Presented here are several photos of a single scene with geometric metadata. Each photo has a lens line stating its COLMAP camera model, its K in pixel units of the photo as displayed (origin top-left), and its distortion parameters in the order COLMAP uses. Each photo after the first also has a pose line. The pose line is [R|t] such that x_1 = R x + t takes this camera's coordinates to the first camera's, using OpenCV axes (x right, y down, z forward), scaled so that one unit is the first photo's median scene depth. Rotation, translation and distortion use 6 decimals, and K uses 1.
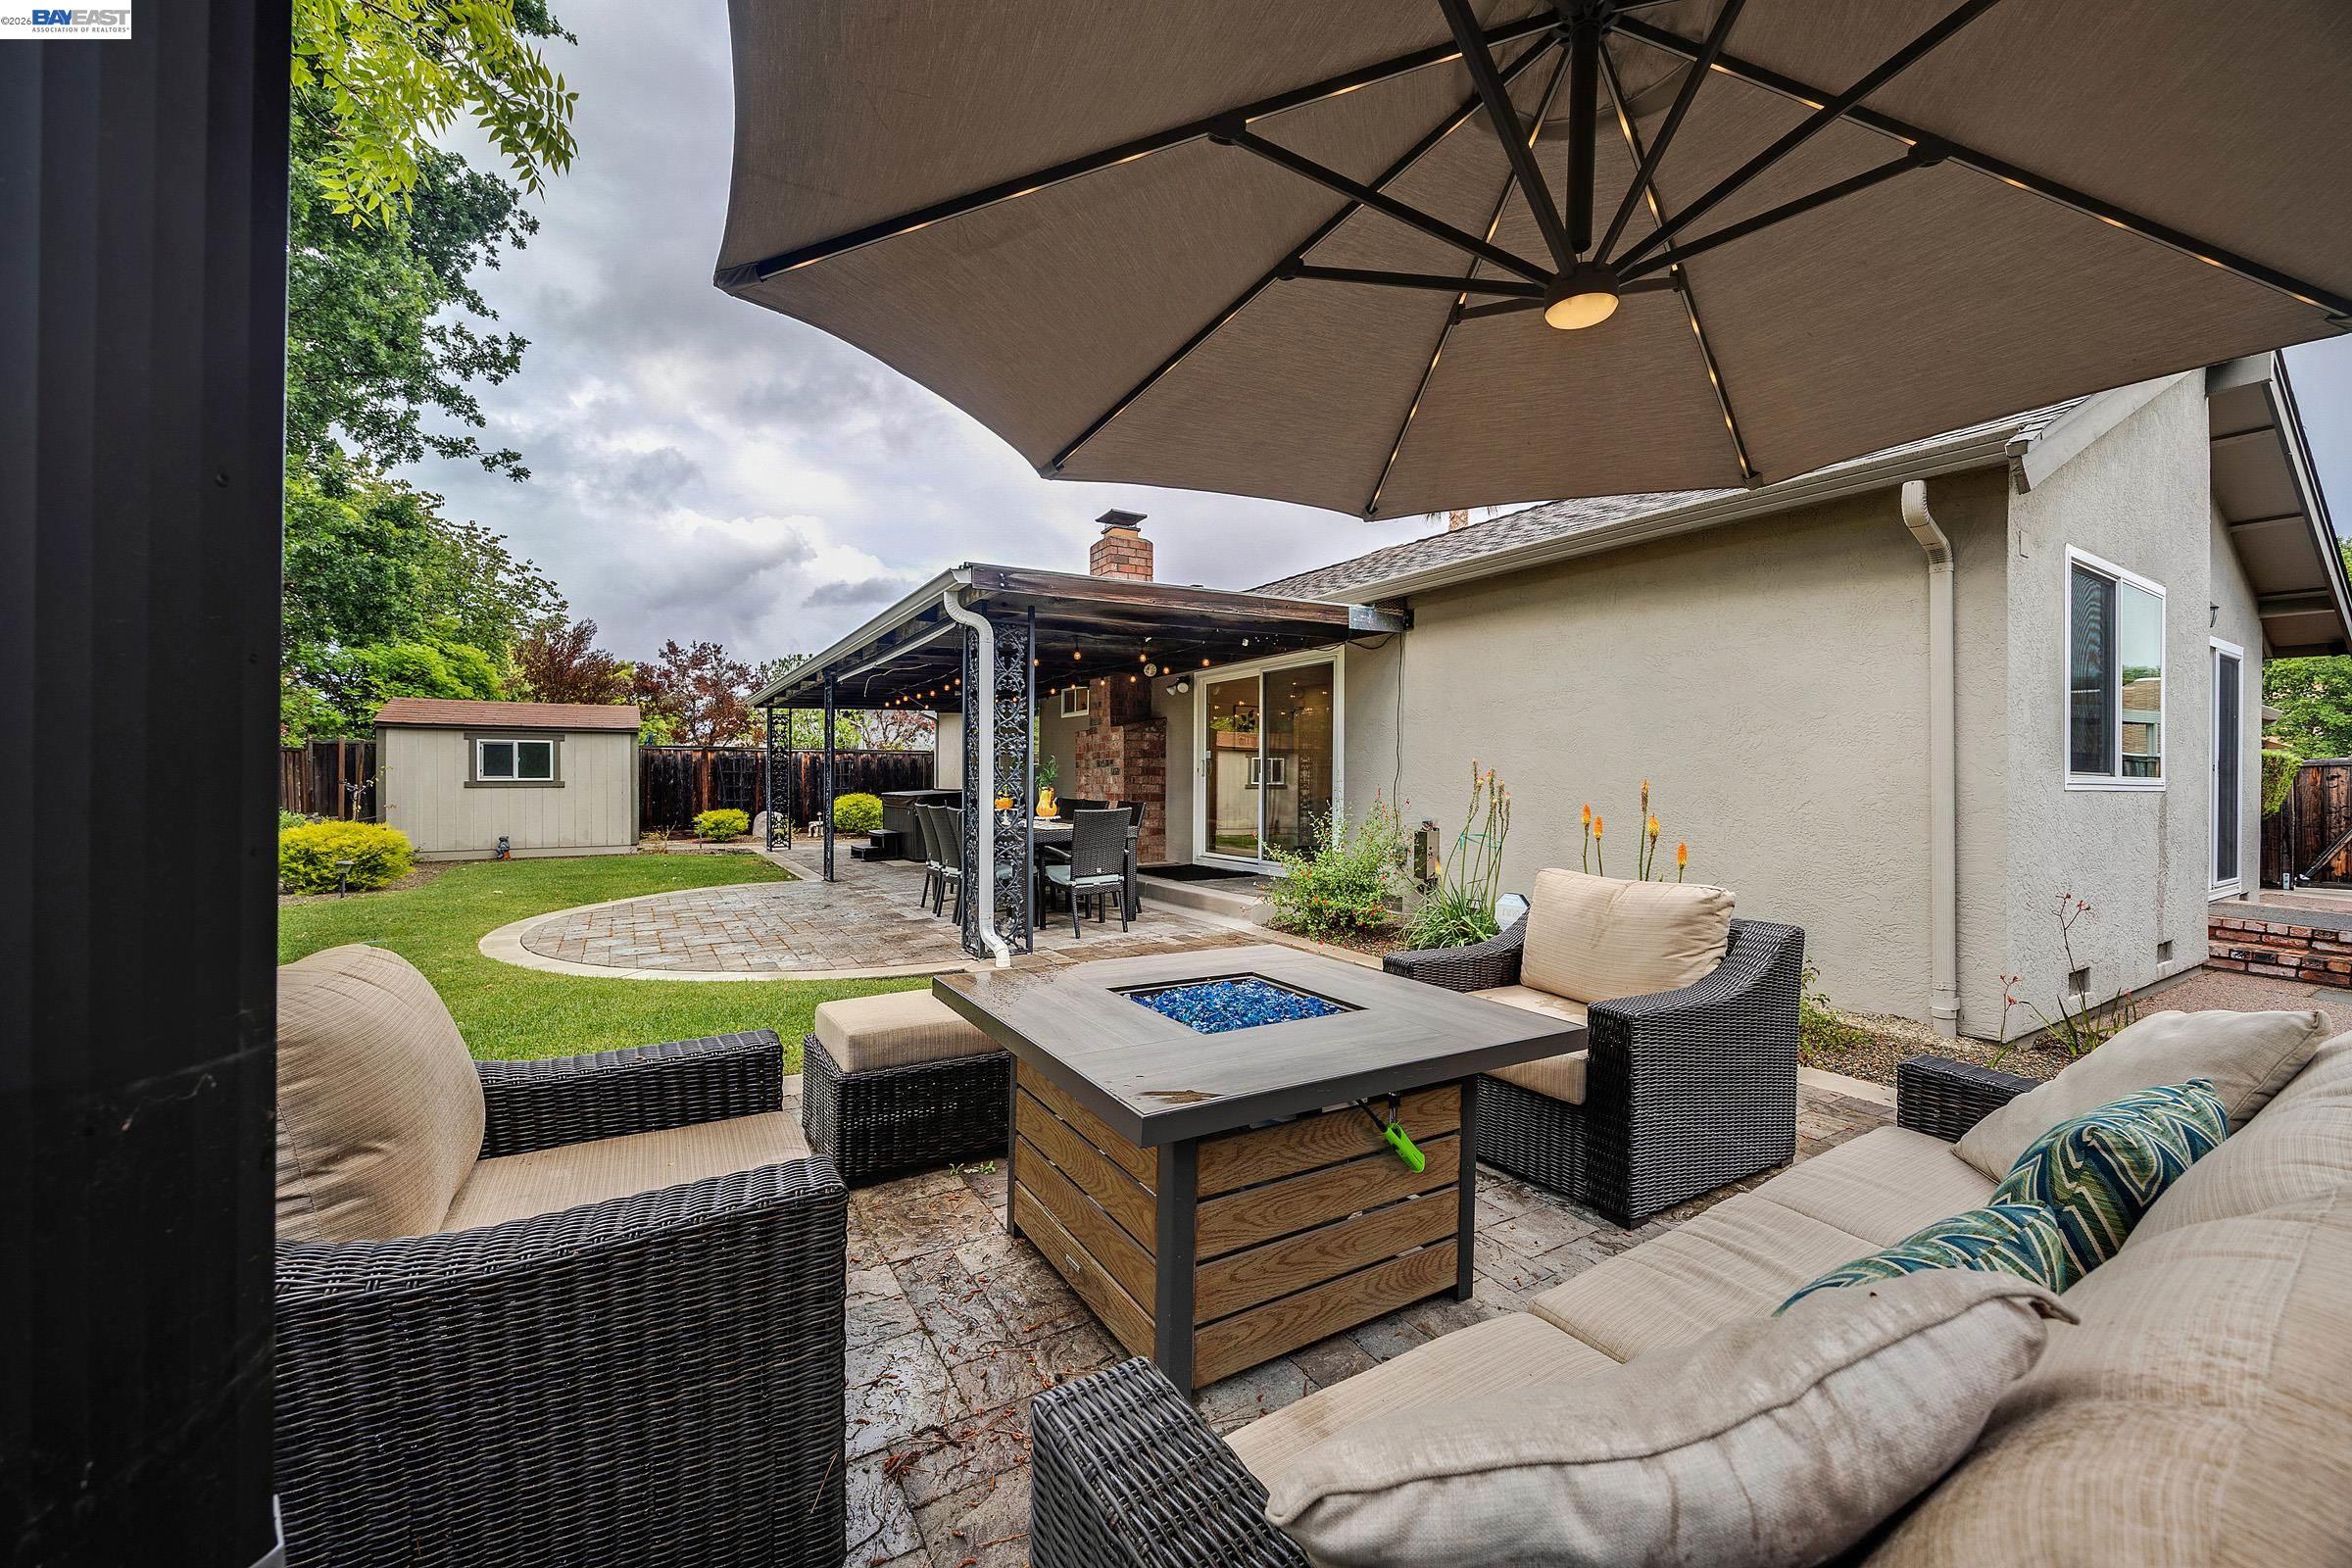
lens RADIAL K [[900.9, 0, 1181.6], [0, 900.9, 780.8], [0, 0, 1]] dist [-0.007662, 0.000069]
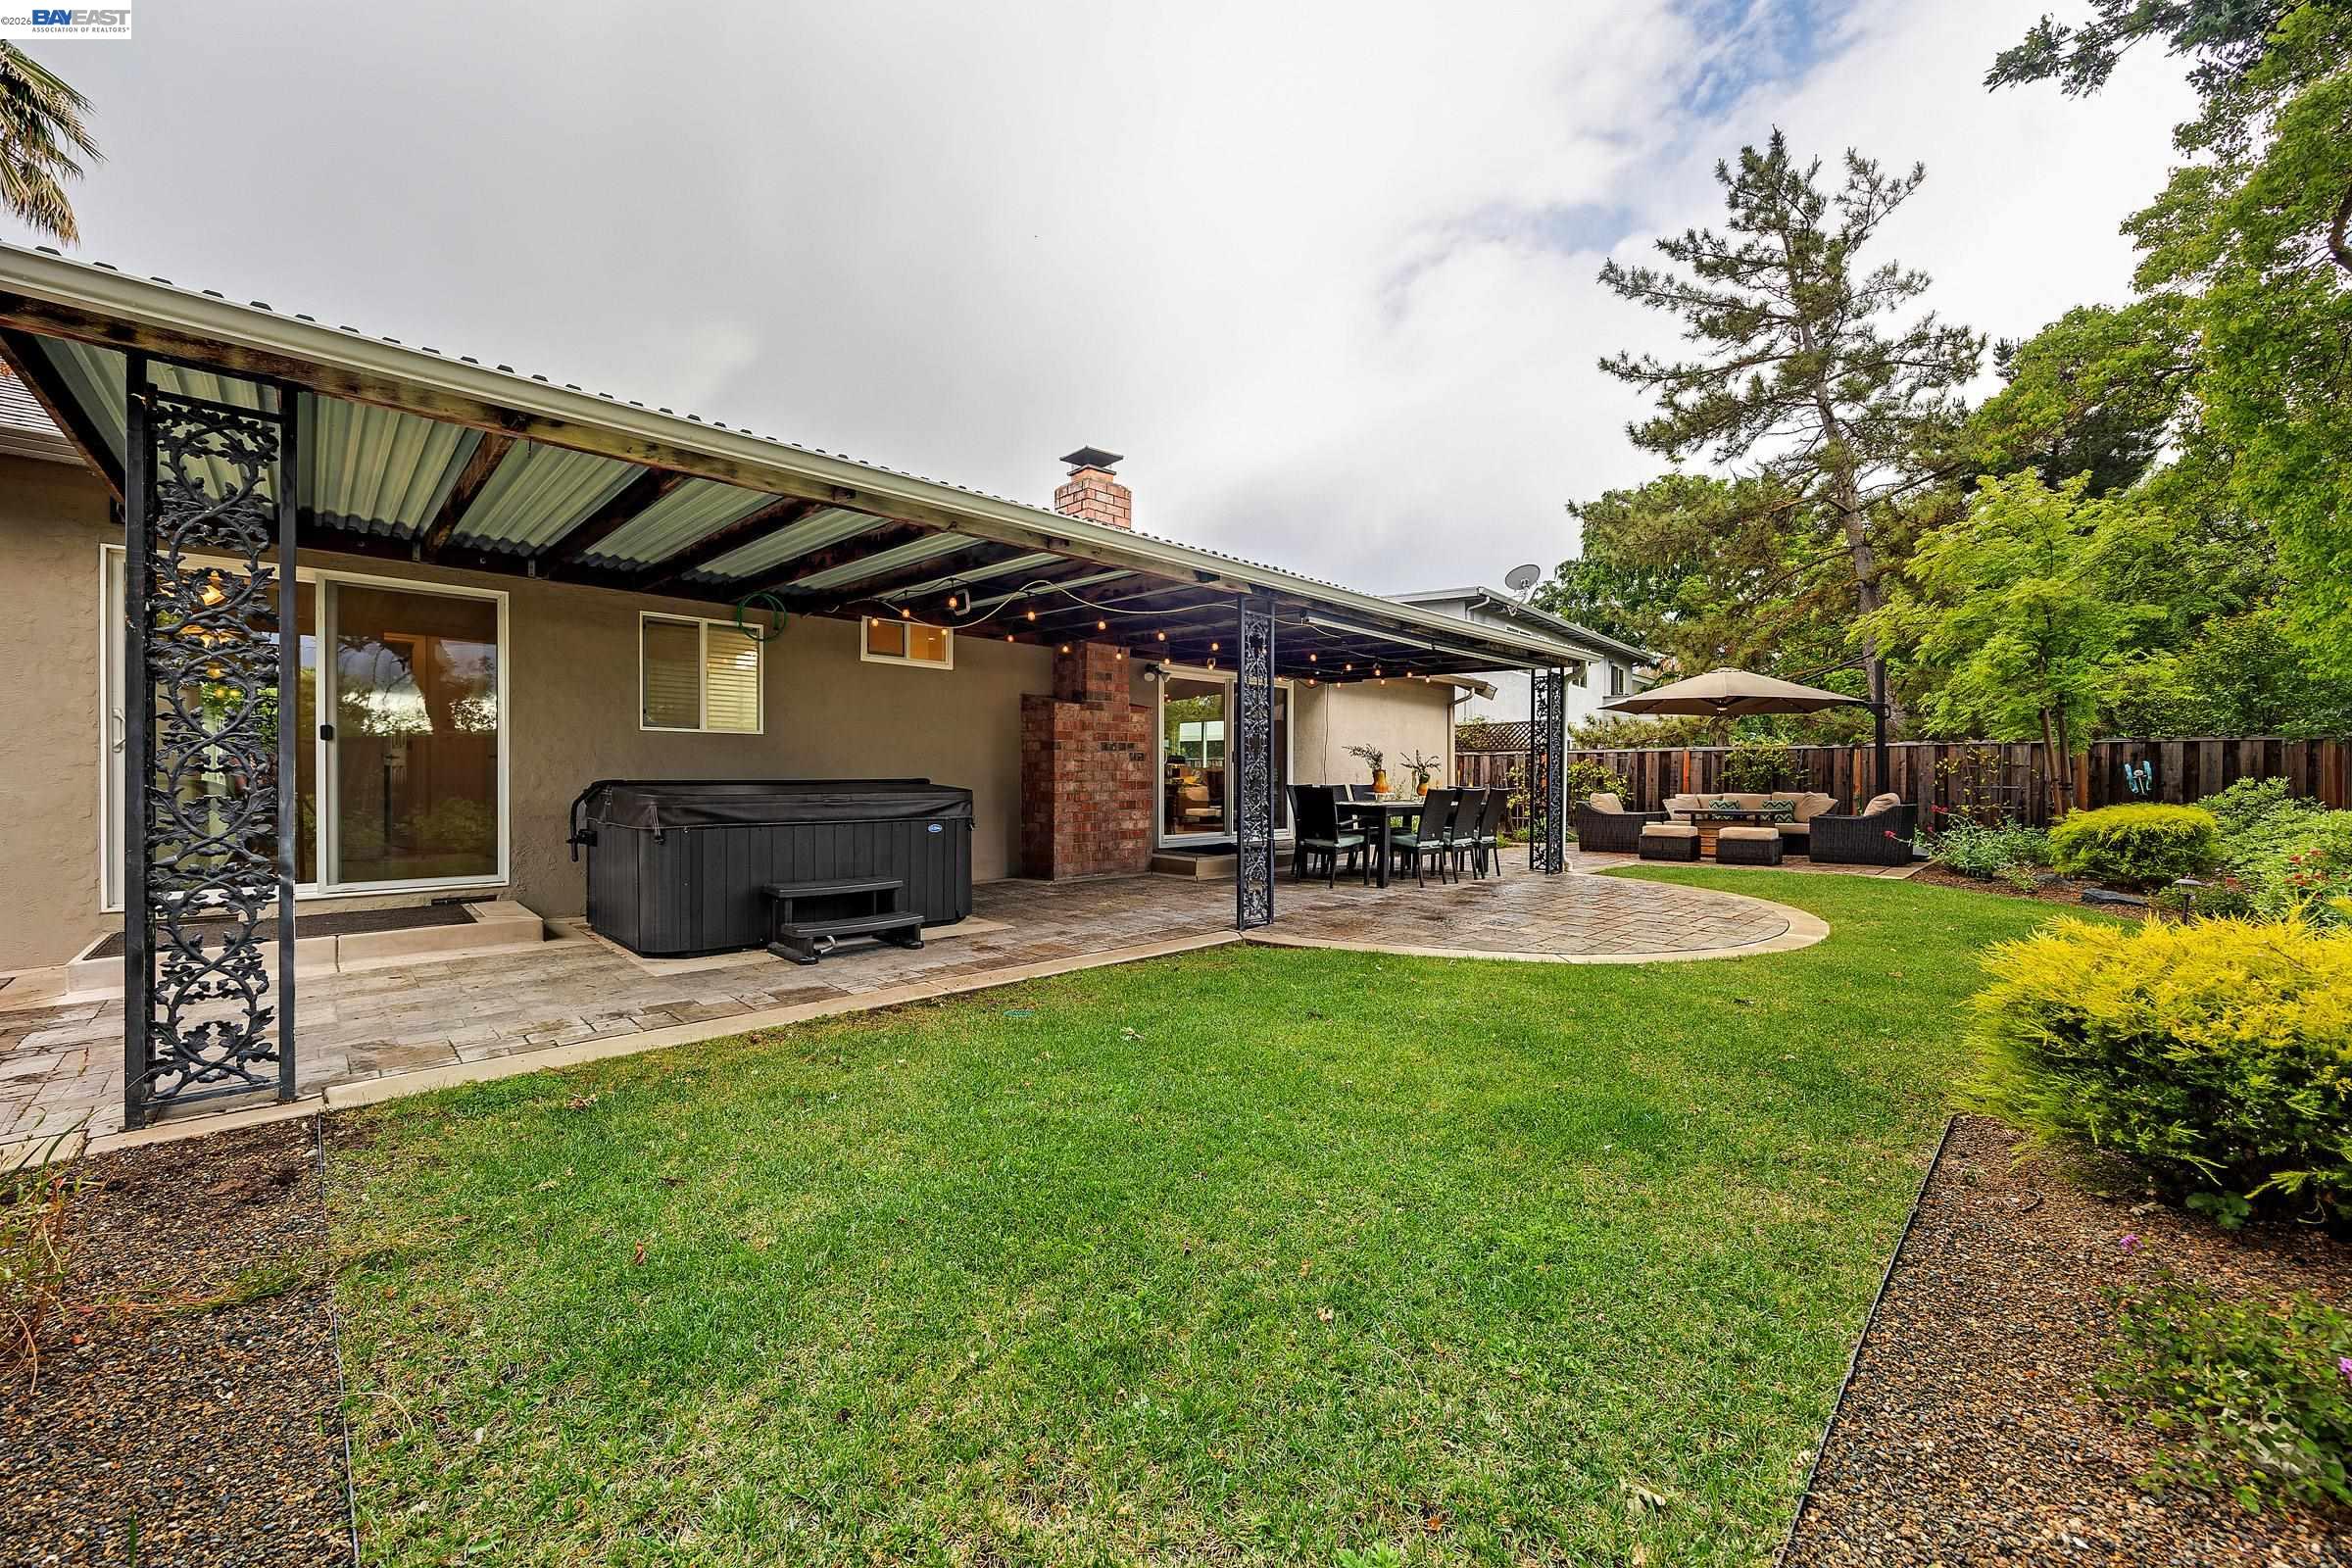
lens RADIAL K [[900.9, 0, 1181.6], [0, 900.9, 780.8], [0, 0, 1]] dist [-0.007662, 0.000069]
pose [[-0.235154, -0.007074, 0.971932, -0.760650], [-0.001202, 0.999975, 0.006987, 0.005952], [-0.971957, 0.000475, -0.235156, 0.920756]]
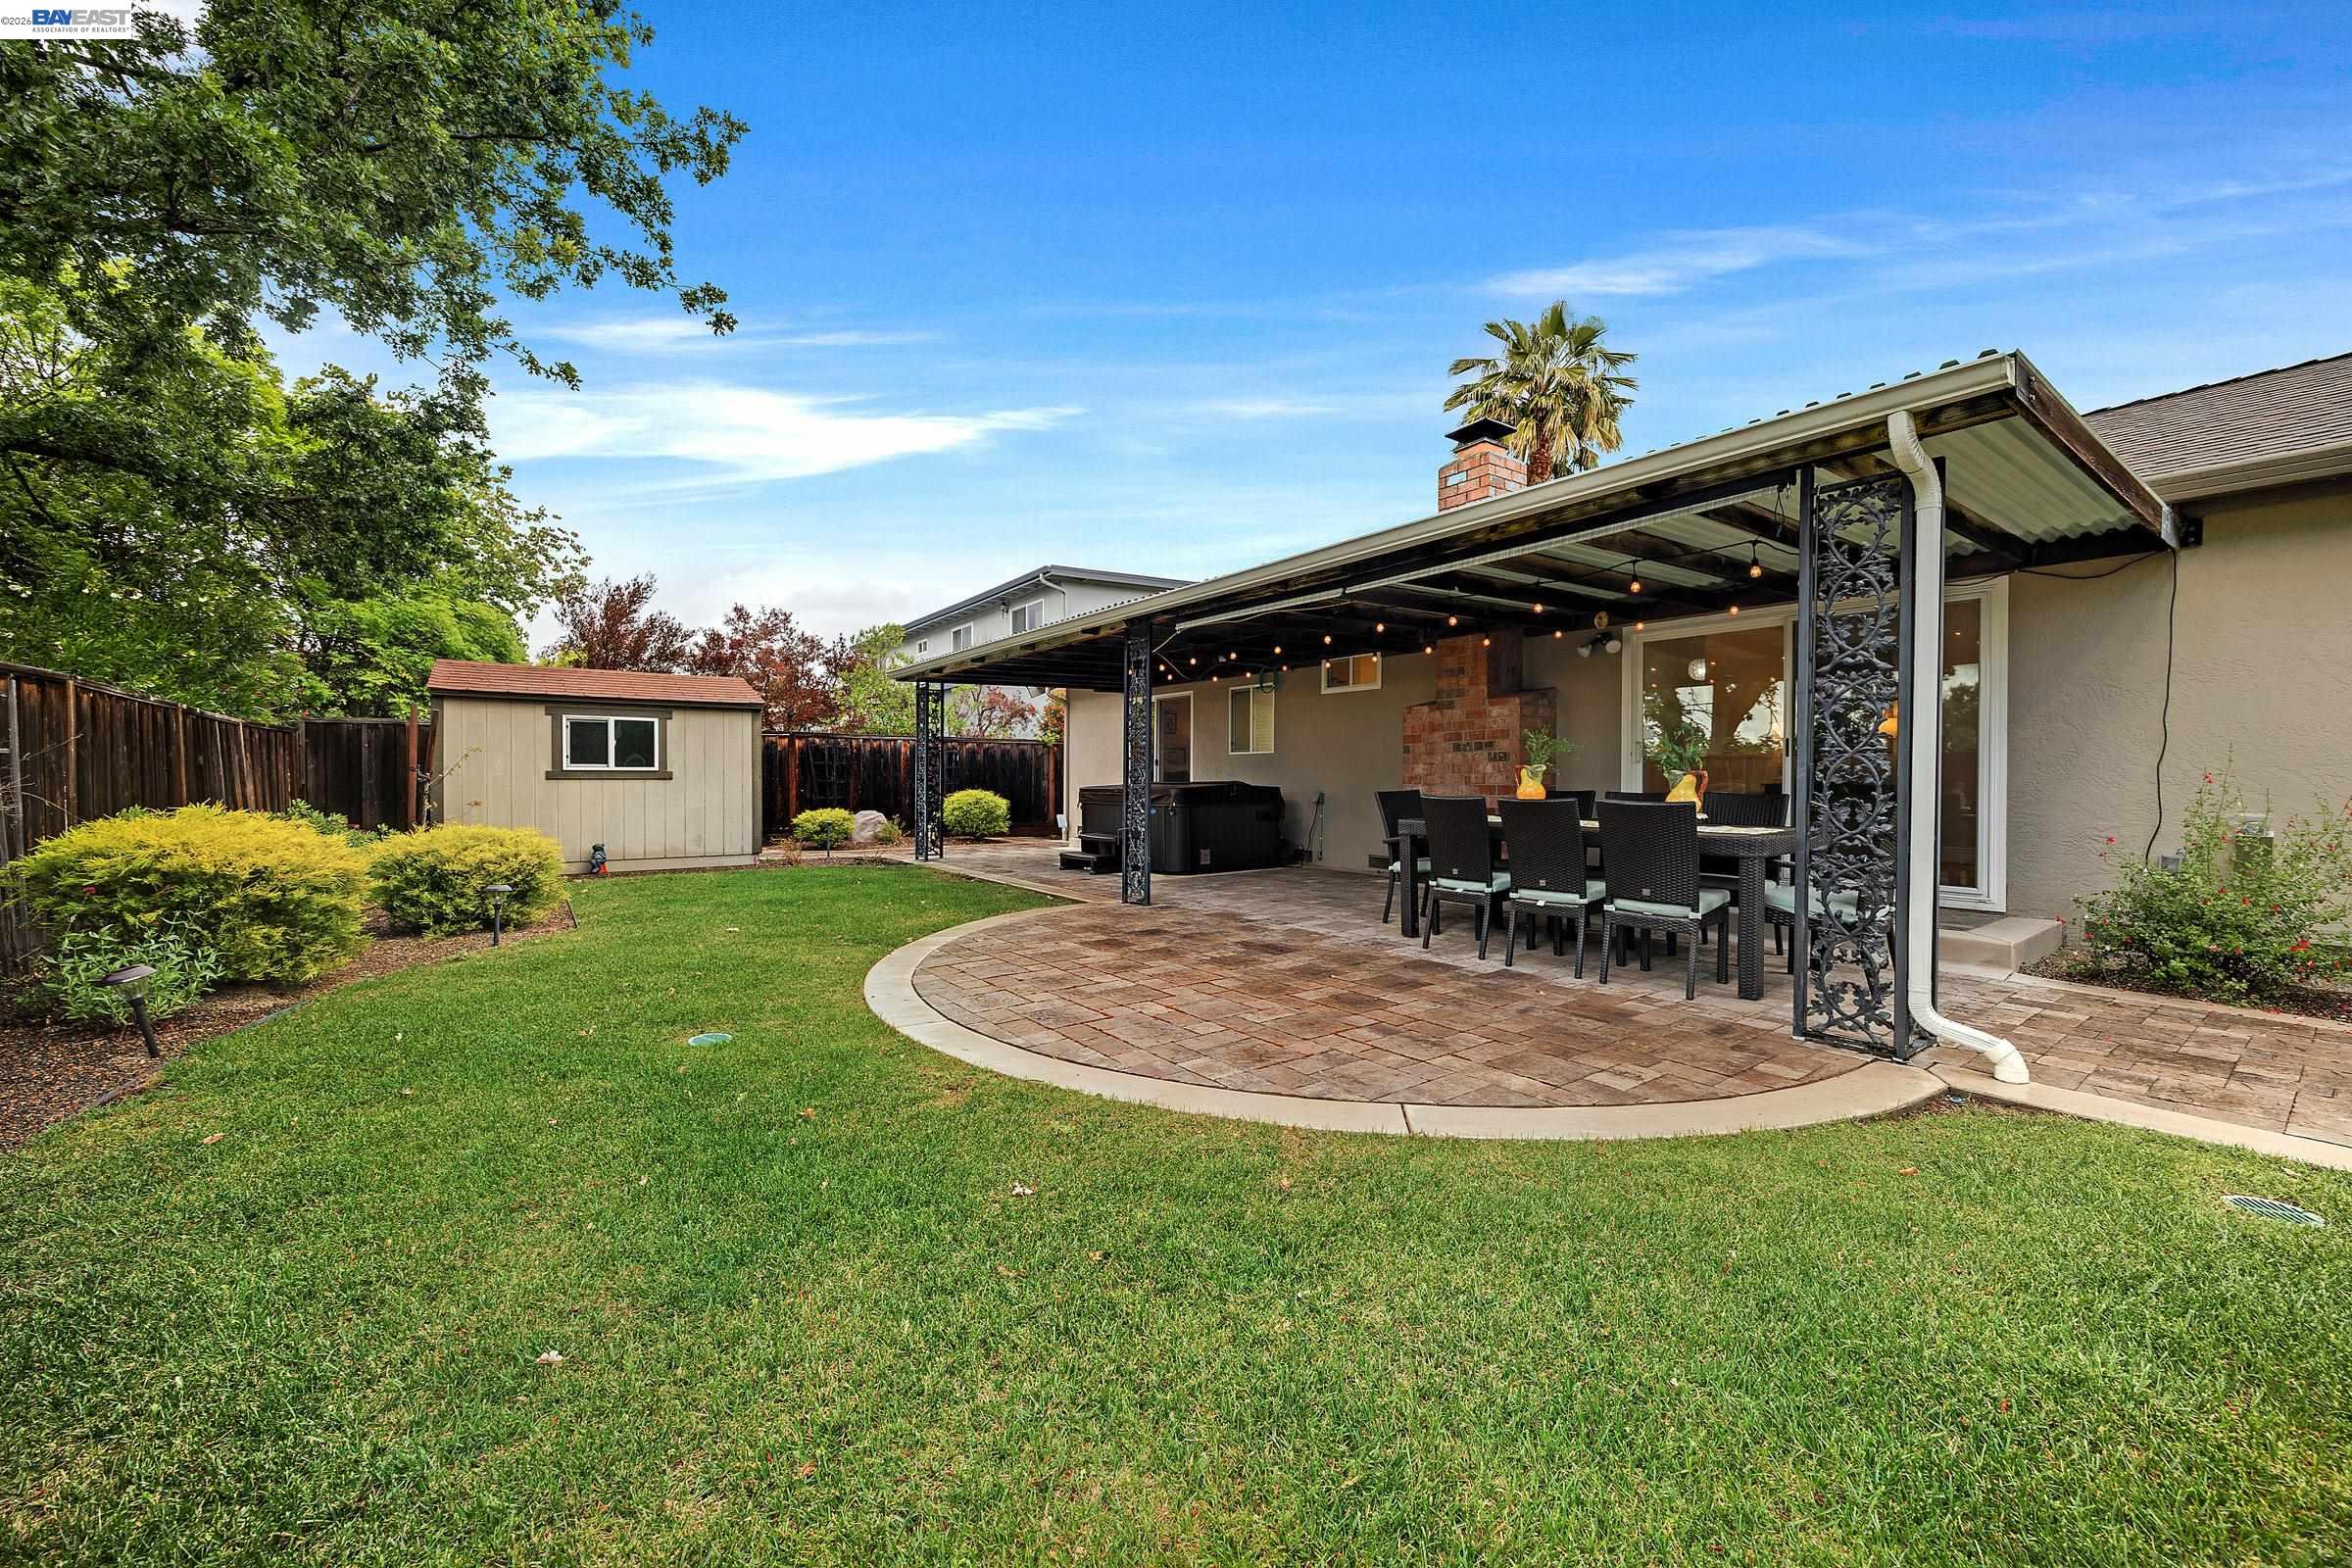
lens RADIAL K [[893.5, 0, 1181.8], [0, 893.5, 788.1], [0, 0, 1]] dist [-0.010067, -0.000195]
pose [[0.996126, 0.000056, 0.087934, -0.324548], [-0.000676, 0.999975, 0.007013, 0.009198], [-0.087932, -0.007046, 0.996102, 0.204927]]
